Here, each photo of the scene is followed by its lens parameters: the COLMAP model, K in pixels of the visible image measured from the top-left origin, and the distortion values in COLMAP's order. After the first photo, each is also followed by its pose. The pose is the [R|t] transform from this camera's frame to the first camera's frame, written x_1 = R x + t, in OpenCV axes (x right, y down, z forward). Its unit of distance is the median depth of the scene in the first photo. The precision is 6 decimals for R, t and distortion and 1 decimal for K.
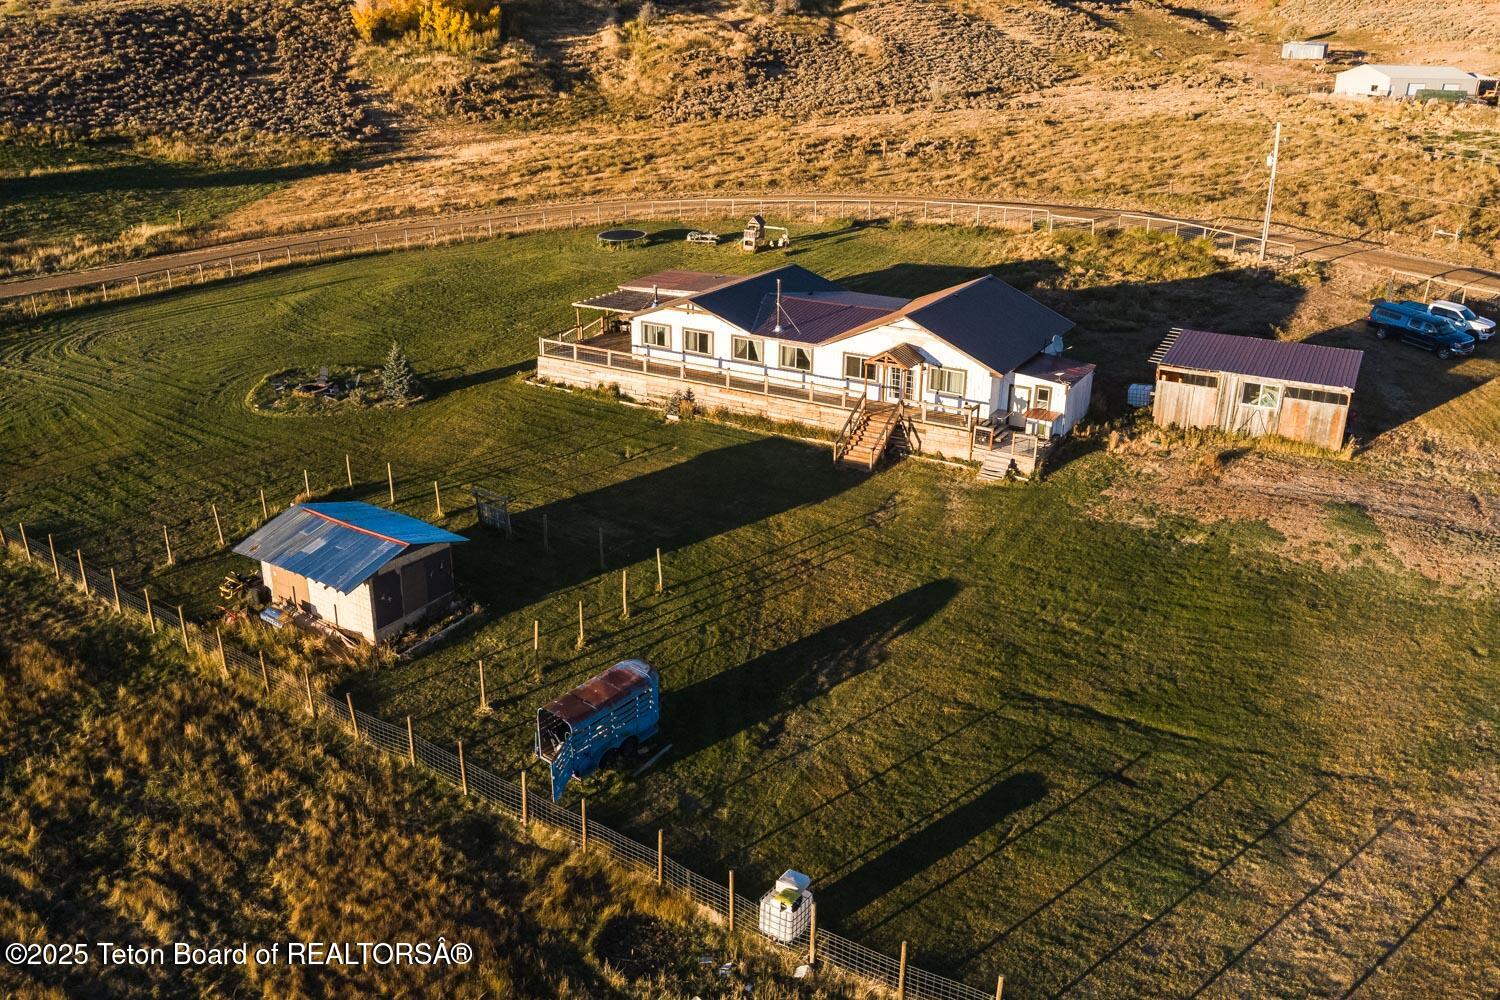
lens RADIAL K [[1214.4, 0, 753.6], [0, 1214.4, 506.9], [0, 0, 1]] dist [-0.087813, 0.045670]
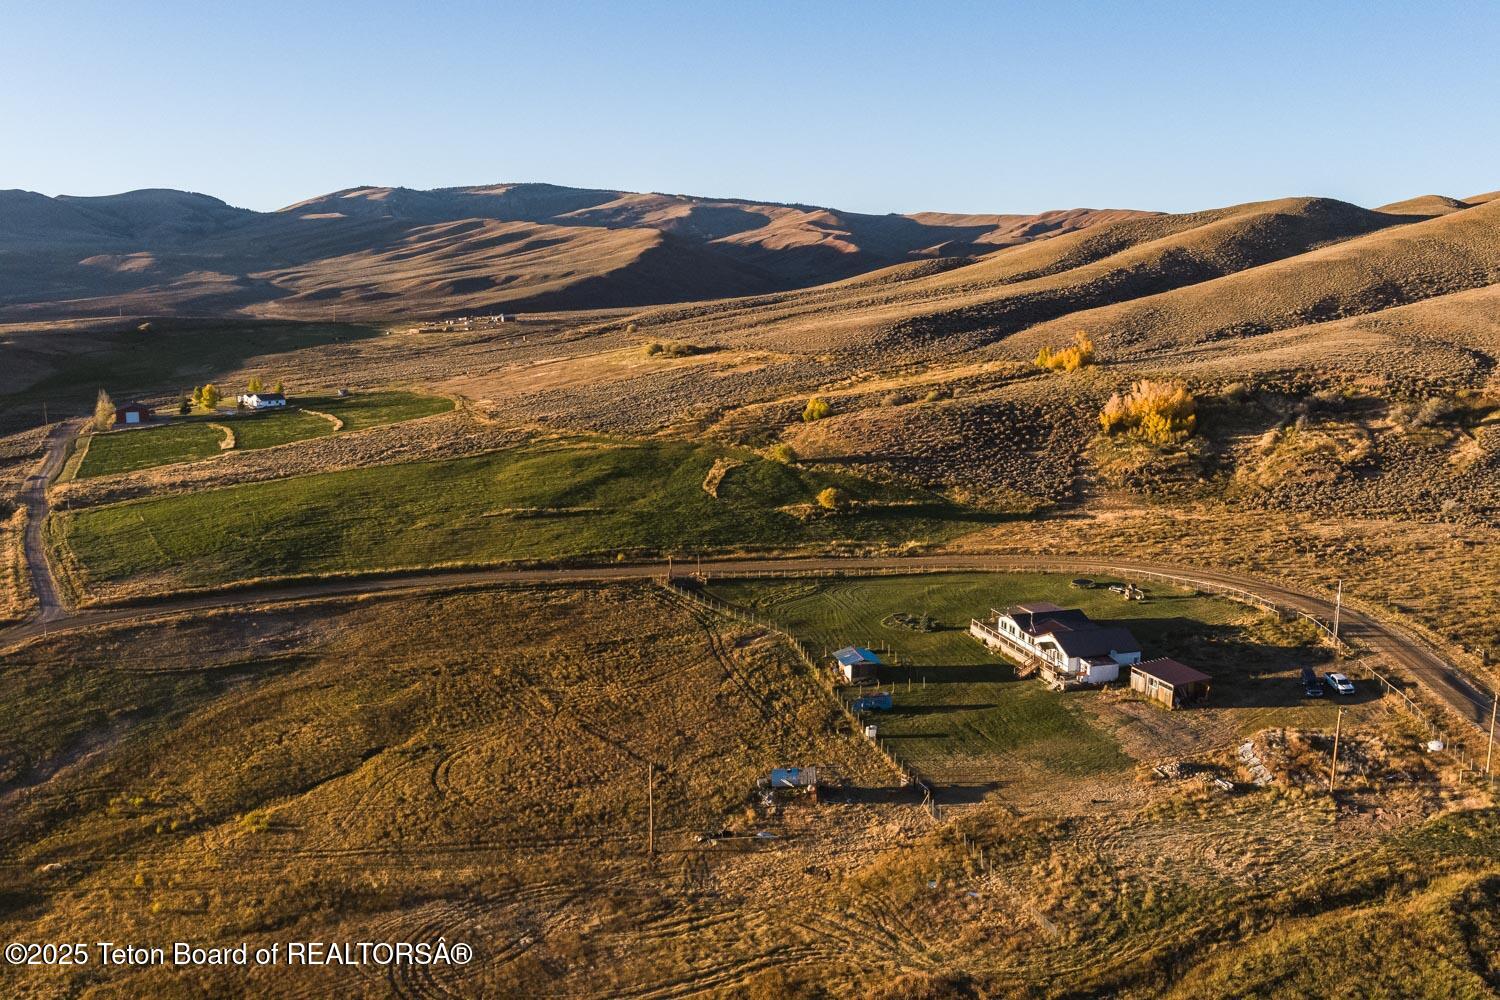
lens RADIAL K [[1214.4, 0, 745.3], [0, 1214.4, 500.2], [0, 0, 1]] dist [-0.087813, 0.045670]
pose [[0.718452, 0.116024, -0.685831, 1.468725], [-0.257550, 0.960284, -0.107346, 0.038908], [0.646138, 0.253758, 0.719800, -1.583097]]
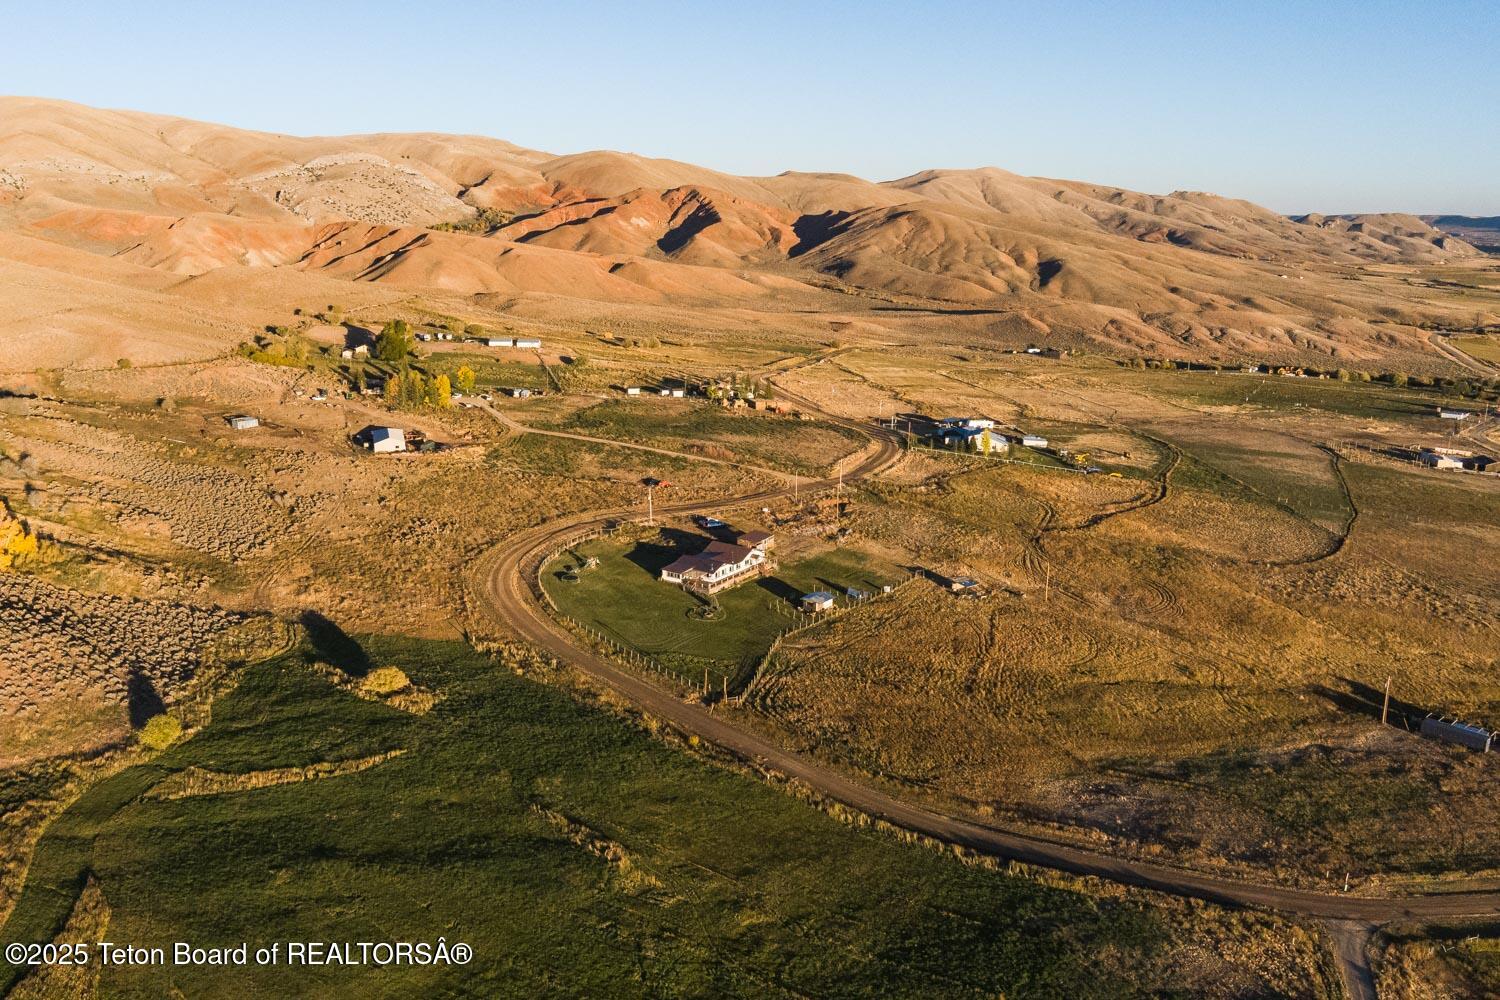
lens RADIAL K [[1214.4, 0, 749.4], [0, 1214.4, 499.5], [0, 0, 1]] dist [-0.087813, 0.045670]
pose [[0.075531, -0.253333, 0.964426, -4.472551], [0.366695, 0.906471, 0.209391, -1.335229], [-0.927270, 0.337835, 0.161362, 0.099194]]
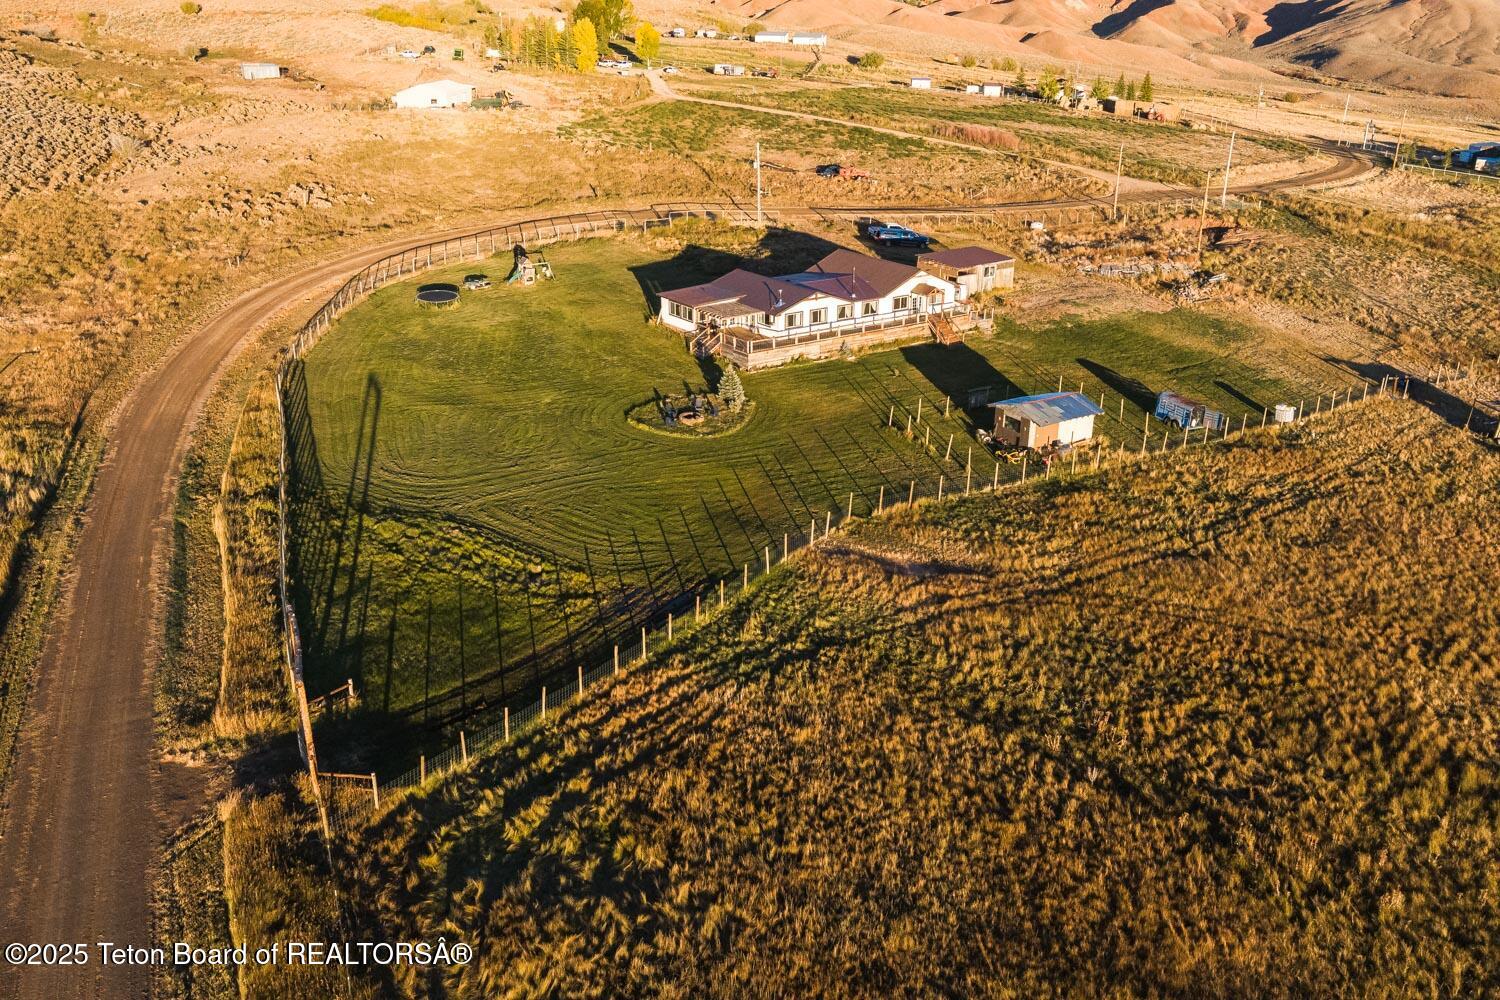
lens RADIAL K [[1214.4, 0, 744.2], [0, 1214.4, 502.0], [0, 0, 1]] dist [-0.087813, 0.045670]
pose [[0.423535, -0.349151, 0.835890, -1.619598], [0.336026, 0.917460, 0.212963, -0.300623], [-0.841252, 0.190684, 0.505900, 0.307642]]
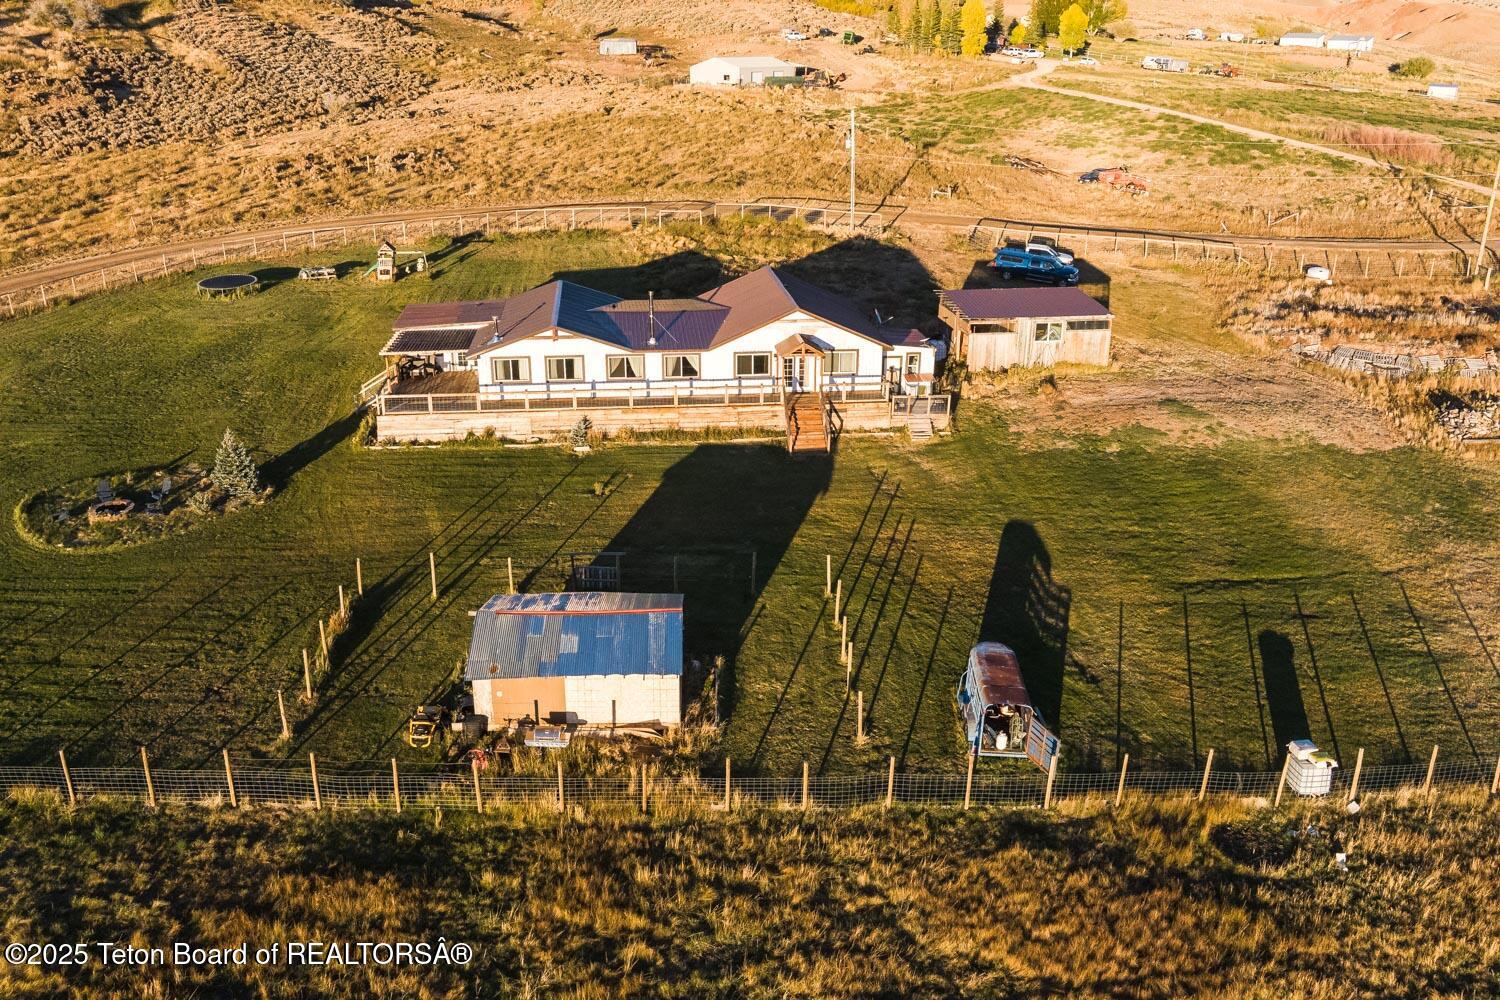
lens RADIAL K [[1214.4, 0, 752.7], [0, 1214.4, 503.5], [0, 0, 1]] dist [-0.087813, 0.045670]
pose [[0.804206, -0.220718, 0.551848, -0.493901], [0.223326, 0.972668, 0.063578, -0.062687], [-0.550798, 0.072112, 0.831518, 0.138975]]
